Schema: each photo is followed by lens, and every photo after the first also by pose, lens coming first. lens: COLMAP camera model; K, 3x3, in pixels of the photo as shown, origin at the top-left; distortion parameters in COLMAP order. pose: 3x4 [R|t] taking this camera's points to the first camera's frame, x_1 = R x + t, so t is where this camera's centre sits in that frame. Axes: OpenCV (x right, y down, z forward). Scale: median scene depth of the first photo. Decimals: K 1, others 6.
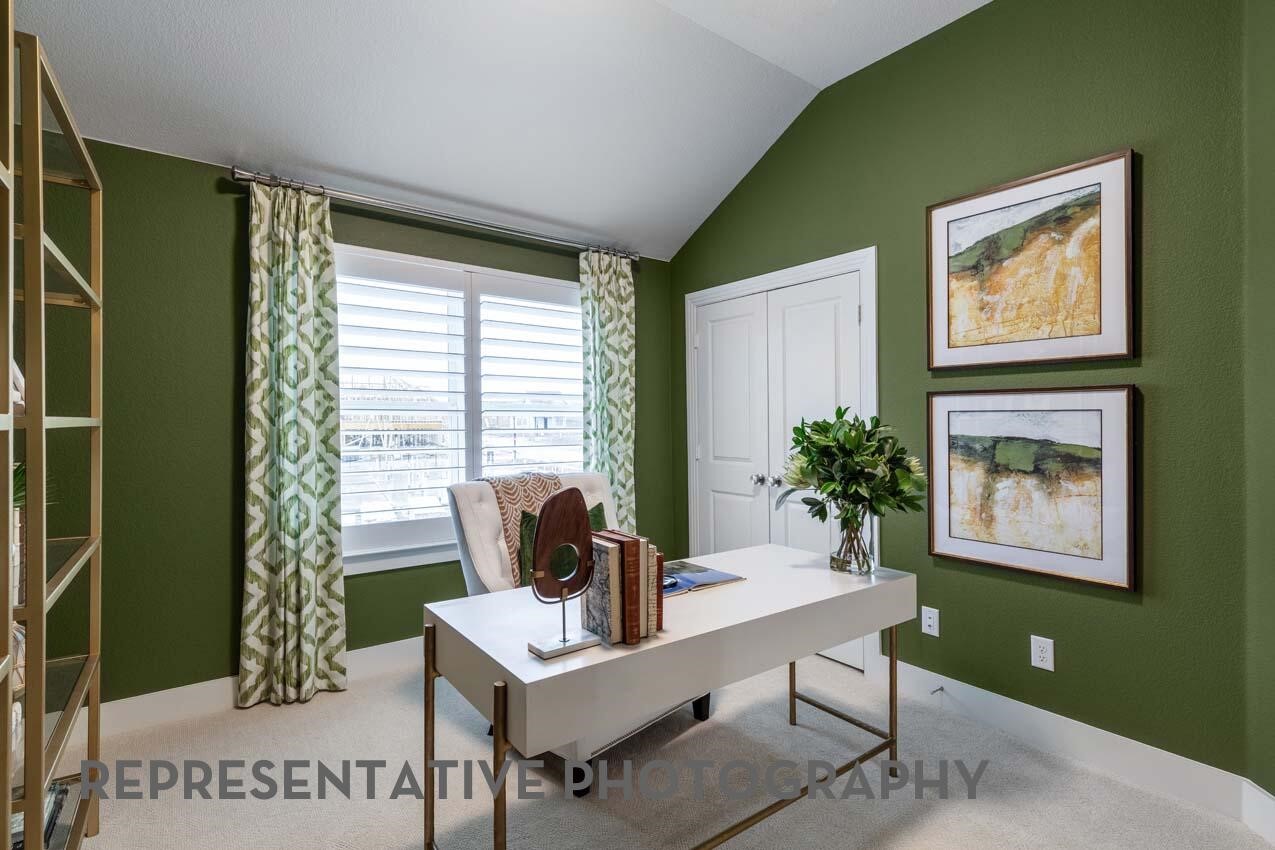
lens RADIAL K [[577.3, 0, 644.6], [0, 577.3, 417.1], [0, 0, 1]] dist [0.010683, -0.003061]
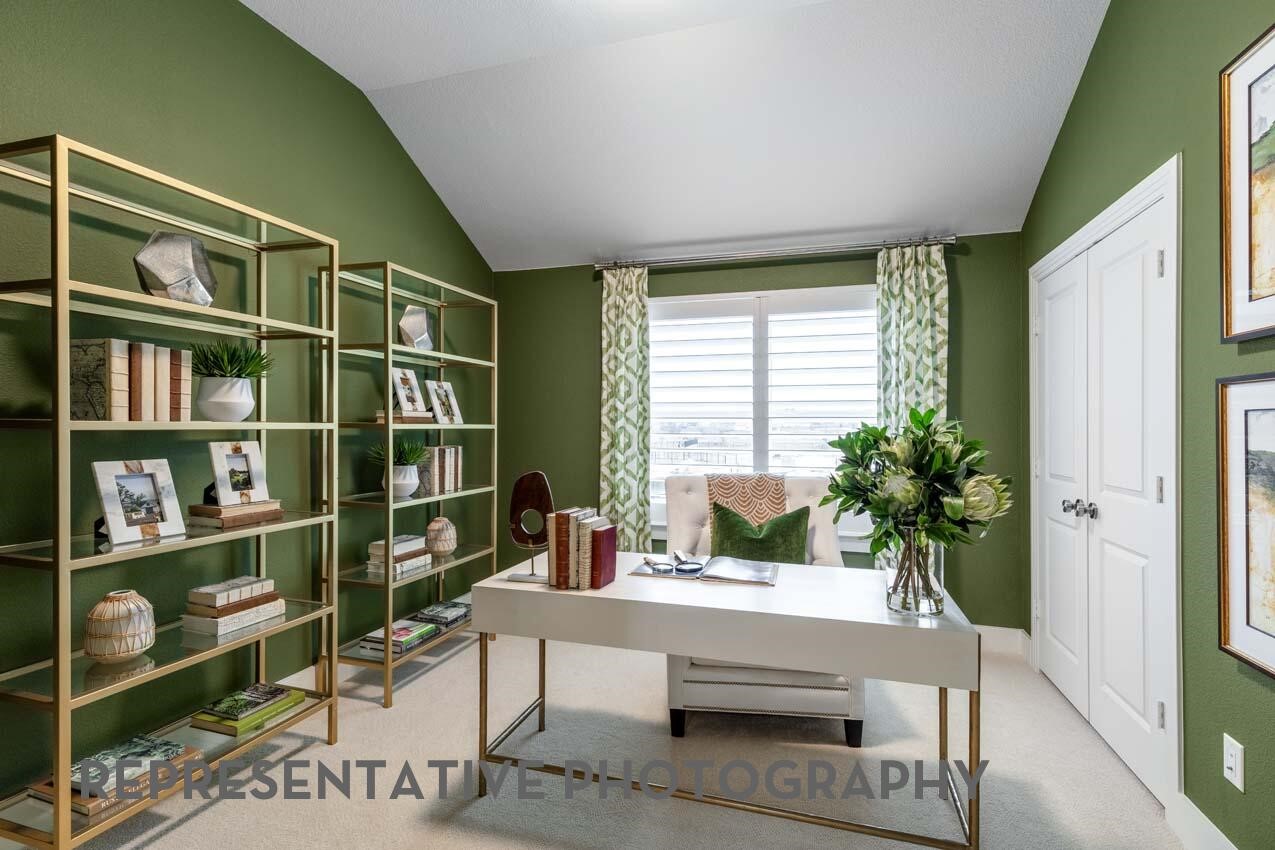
lens RADIAL K [[577.3, 0, 672.4], [0, 577.3, 428.2], [0, 0, 1]] dist [0.010683, -0.003061]
pose [[0.629899, 0.002590, -0.776672, 0.580845], [0.002978, 0.999979, 0.005750, 0.002911], [0.776671, -0.005935, 0.629879, 0.168642]]
